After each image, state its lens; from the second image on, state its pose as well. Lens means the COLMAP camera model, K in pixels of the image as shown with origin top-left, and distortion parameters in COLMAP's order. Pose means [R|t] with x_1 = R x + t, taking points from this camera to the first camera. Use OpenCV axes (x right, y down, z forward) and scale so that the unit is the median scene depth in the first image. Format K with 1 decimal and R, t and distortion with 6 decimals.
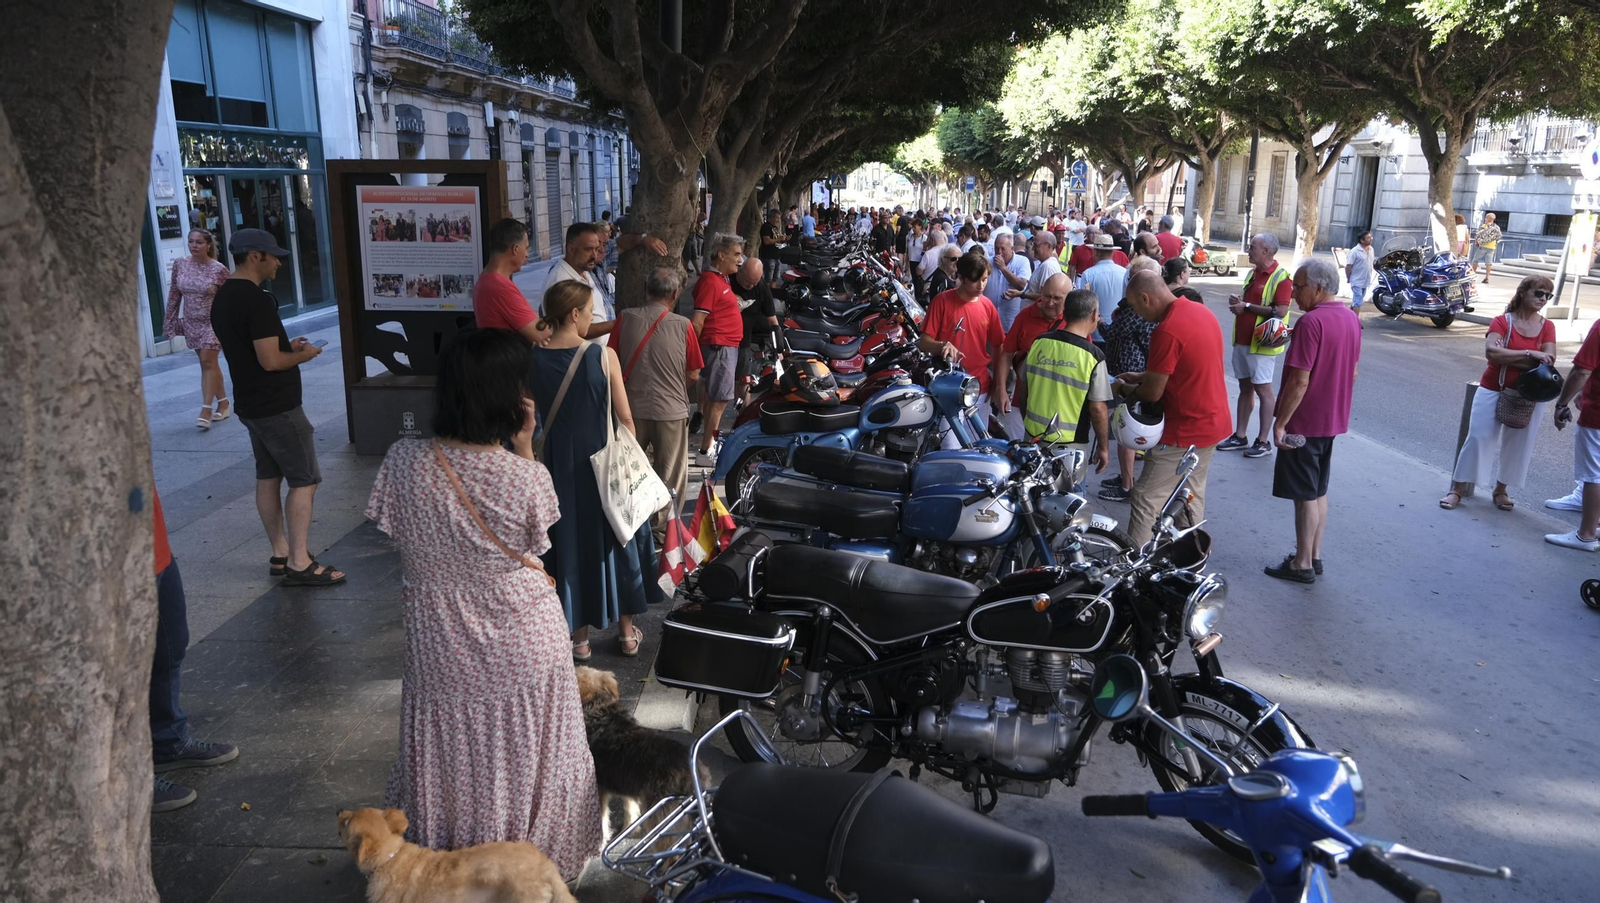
lens RADIAL K [[1079.9, 0, 800.0], [0, 1079.9, 451.5], [0, 0, 1]] dist [-0.028049, 0.011211]
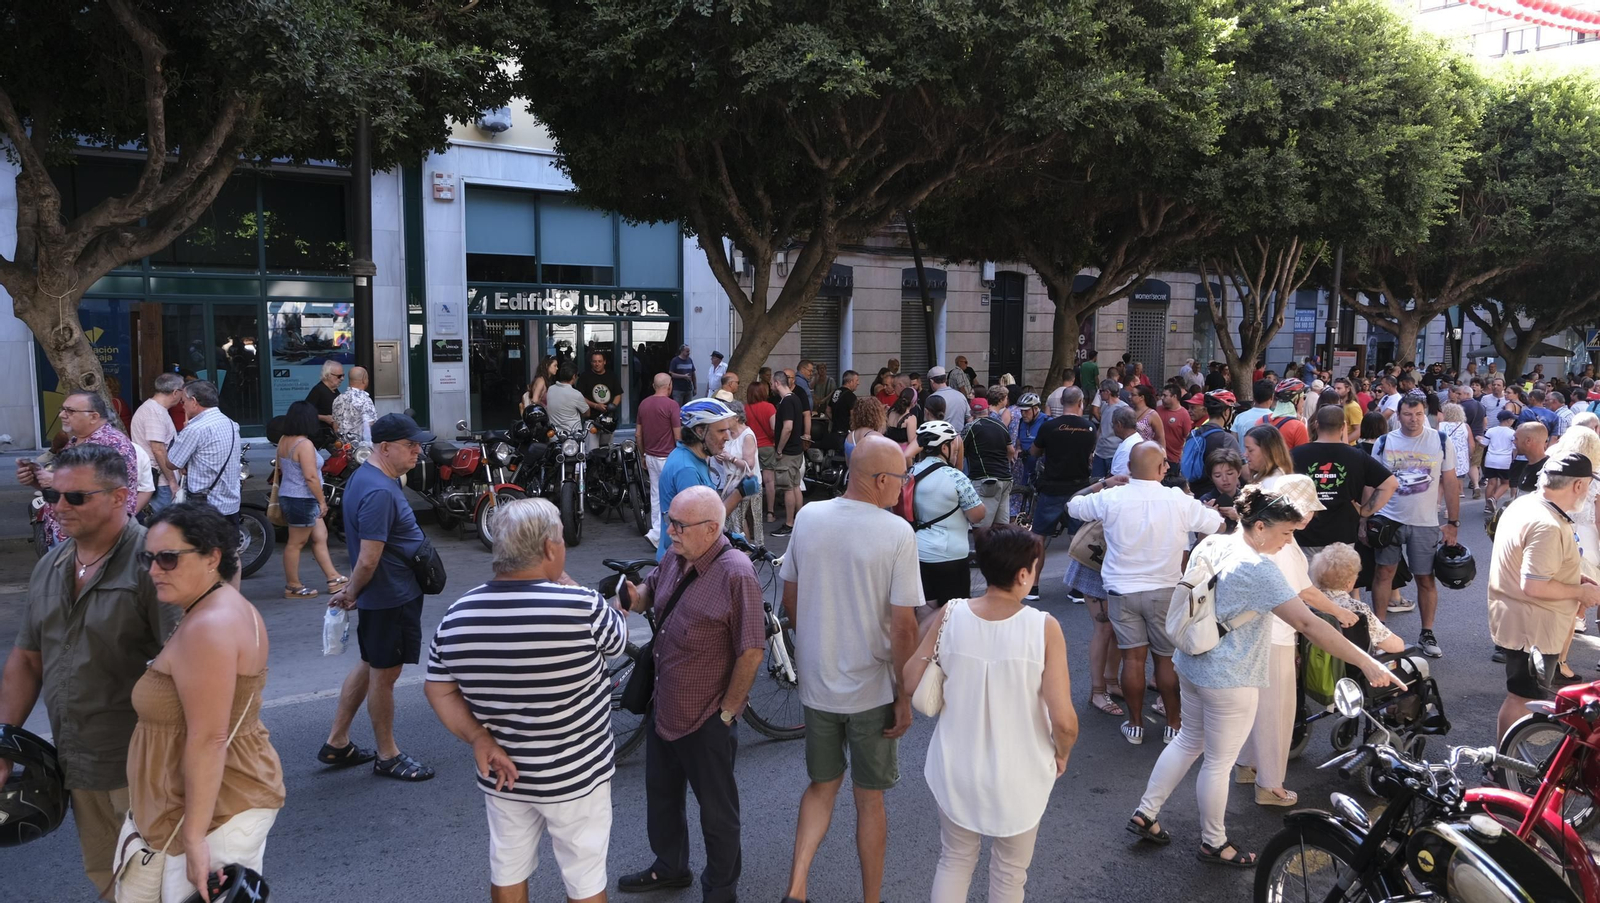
lens RADIAL K [[1079.9, 0, 800.0], [0, 1079.9, 451.5], [0, 0, 1]] dist [-0.028049, 0.011211]
pose [[0.607631, 0.092476, -0.788817, 0.873684], [-0.204243, 0.977990, -0.042676, -0.119093], [0.767509, 0.187042, 0.613144, 0.511267]]
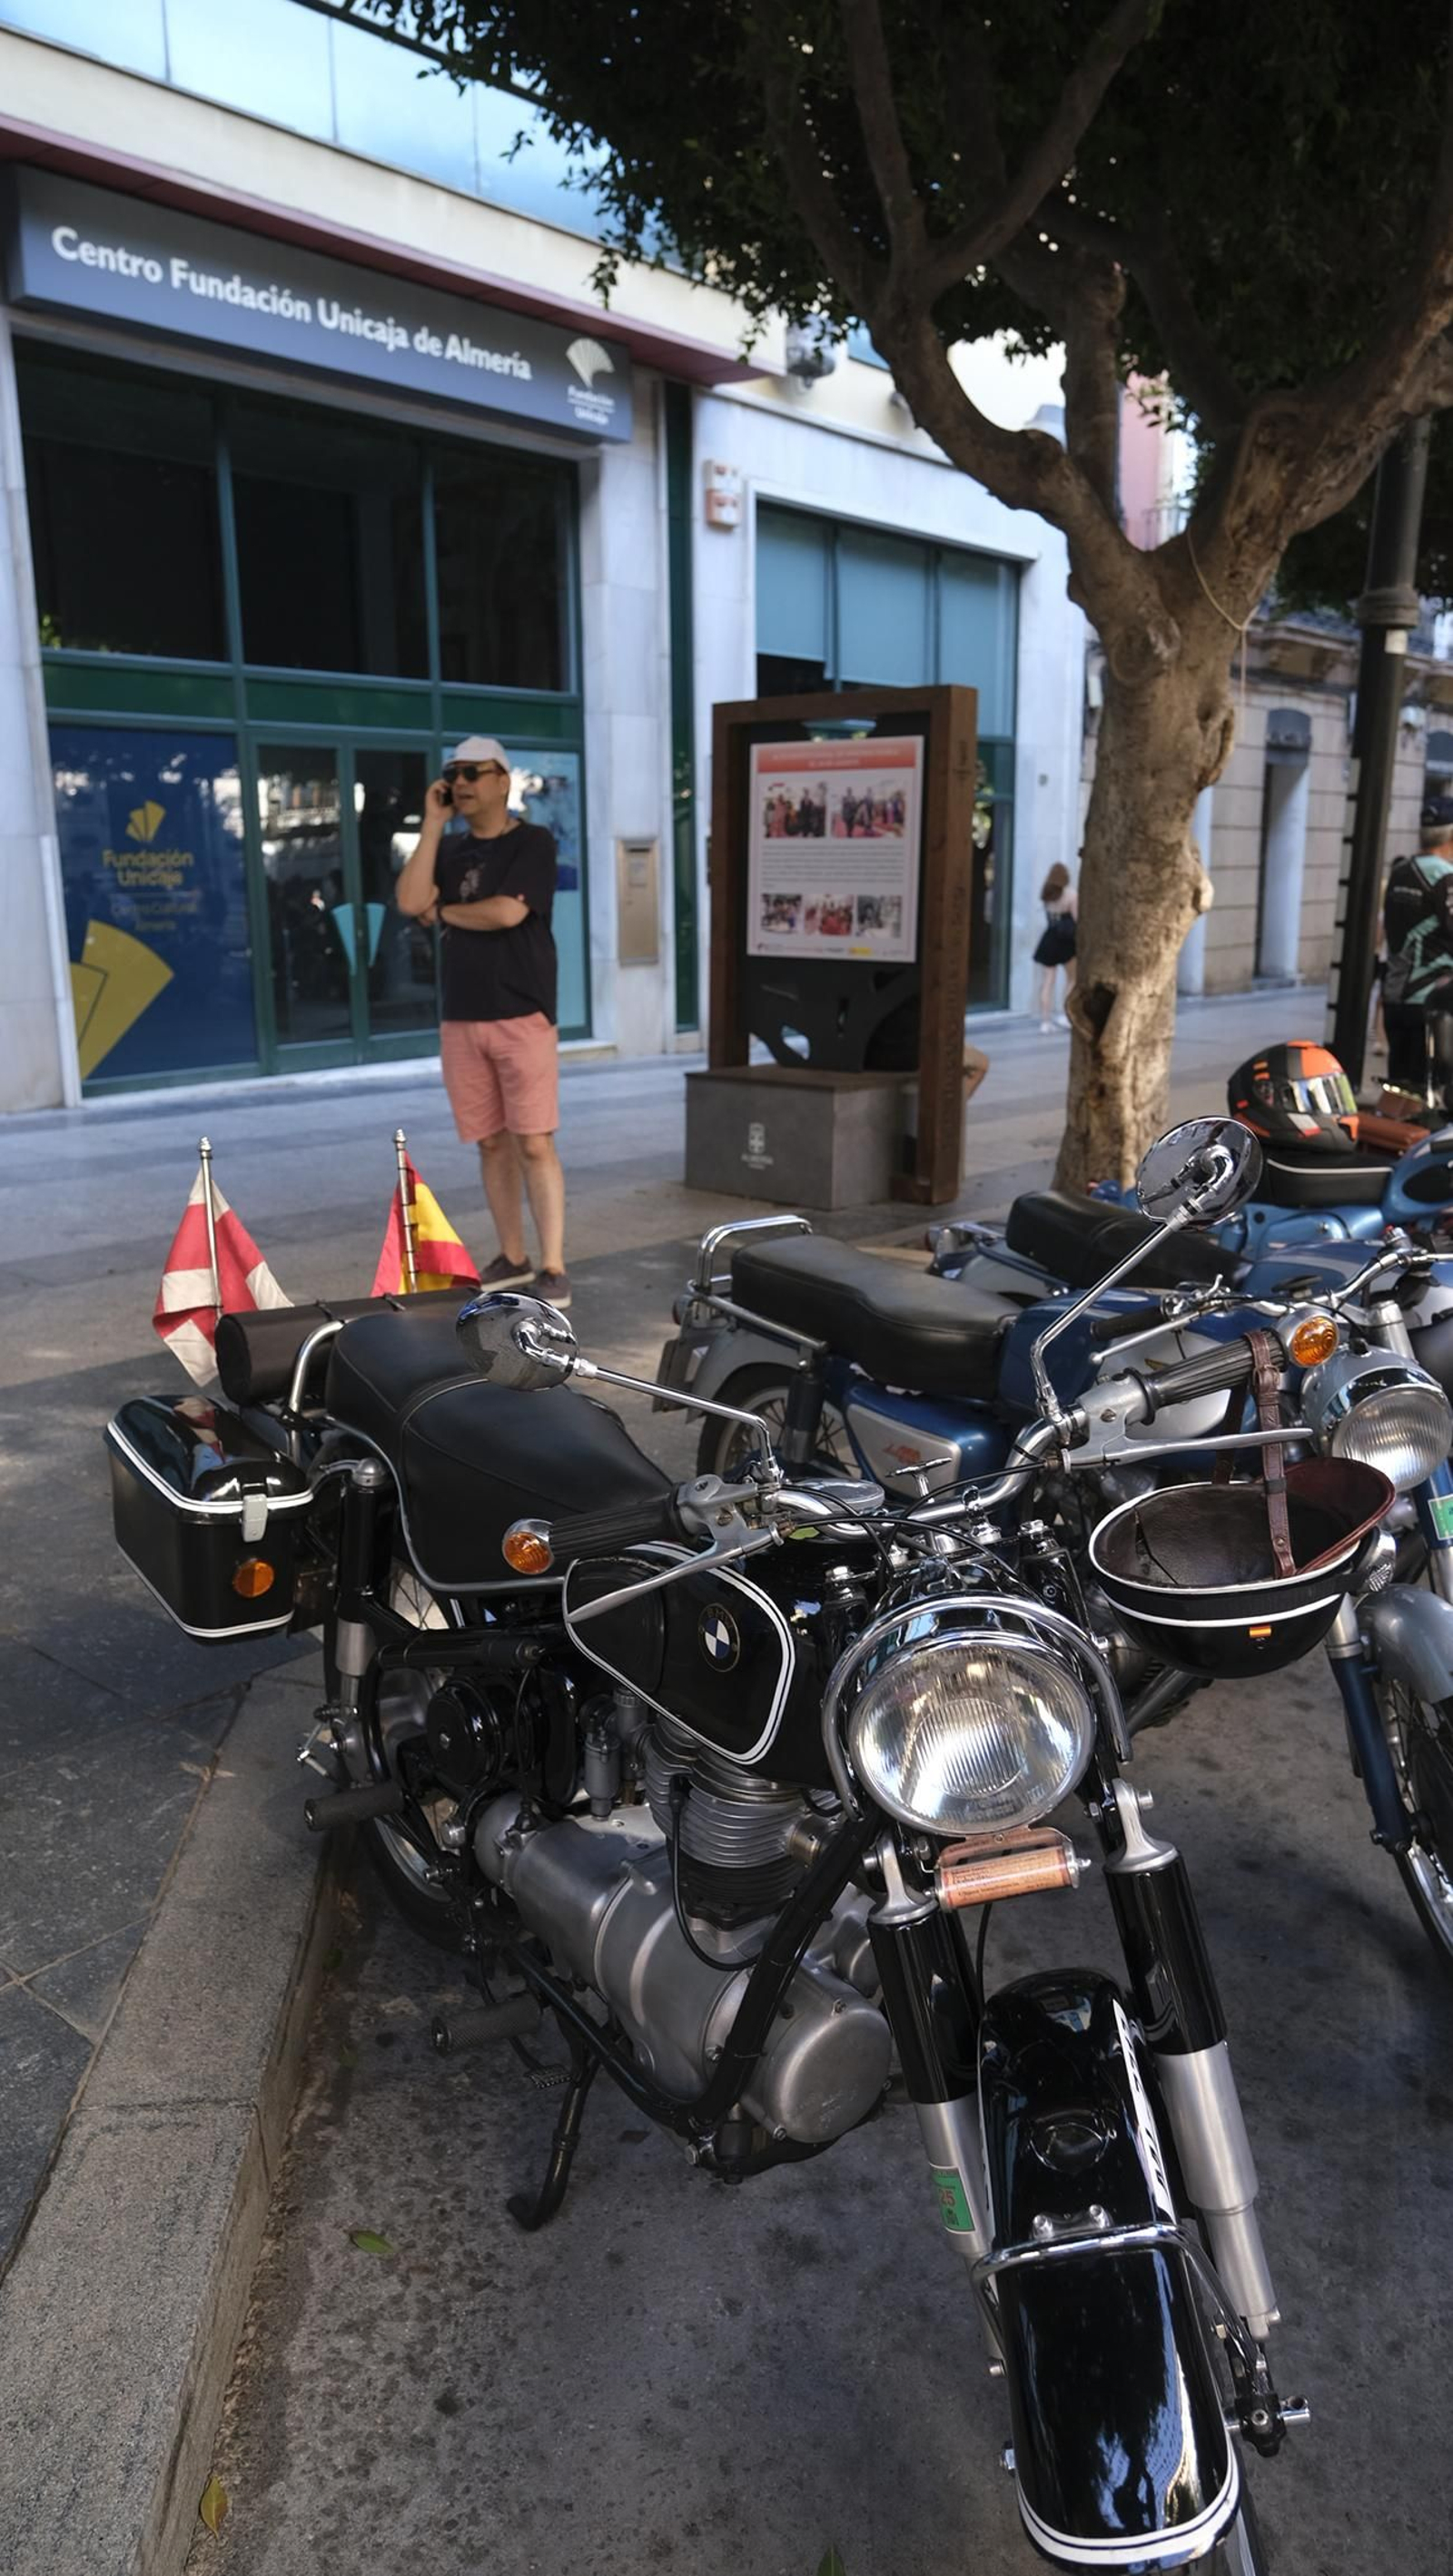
lens RADIAL K [[1738.7, 0, 726.6], [0, 1738.7, 1280.1], [0, 0, 1]] dist [-0.028049, 0.011211]
pose [[0.772732, 0.138803, -0.619370, 0.135858], [-0.147589, 0.988343, 0.037359, 0.008958], [0.617336, 0.062544, 0.784210, 0.153088]]
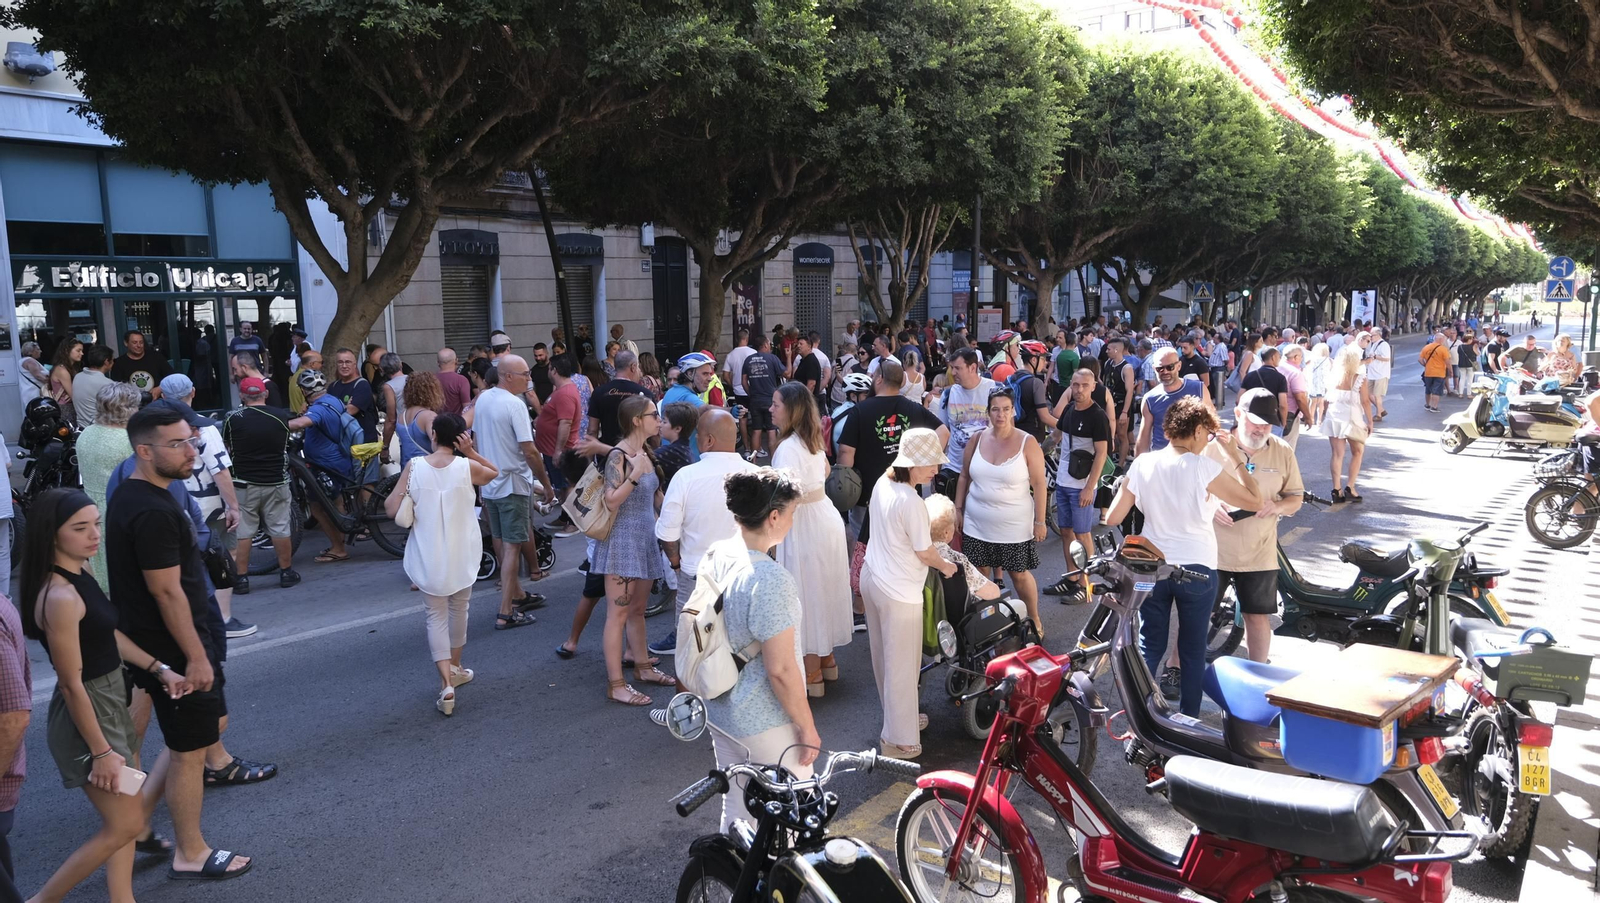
lens RADIAL K [[1079.9, 0, 800.0], [0, 1079.9, 451.5], [0, 0, 1]] dist [-0.028049, 0.011211]
pose [[0.796248, 0.070200, -0.600884, 0.895164], [-0.132824, 0.989296, -0.060431, -0.138566], [0.590209, 0.127930, 0.797049, 0.607735]]
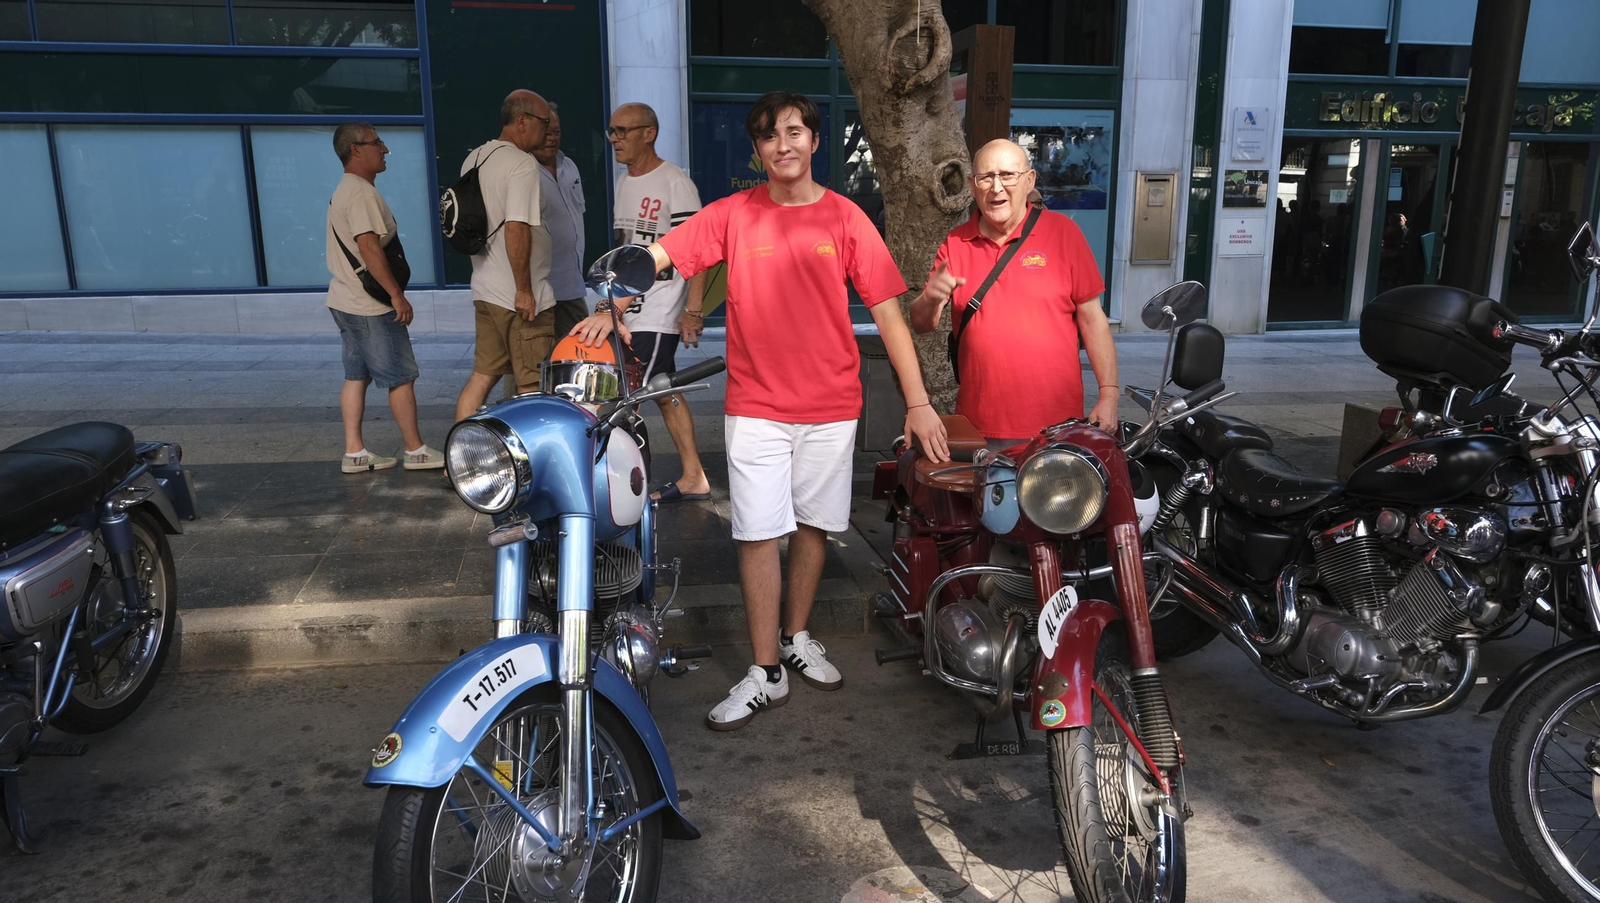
lens RADIAL K [[1079.9, 0, 800.0], [0, 1079.9, 451.5], [0, 0, 1]] dist [-0.028049, 0.011211]
pose [[0.209968, 0.215311, -0.953706, 0.228557], [-0.241360, 0.956675, 0.162843, -0.063692], [0.947448, 0.195995, 0.252839, 0.480462]]
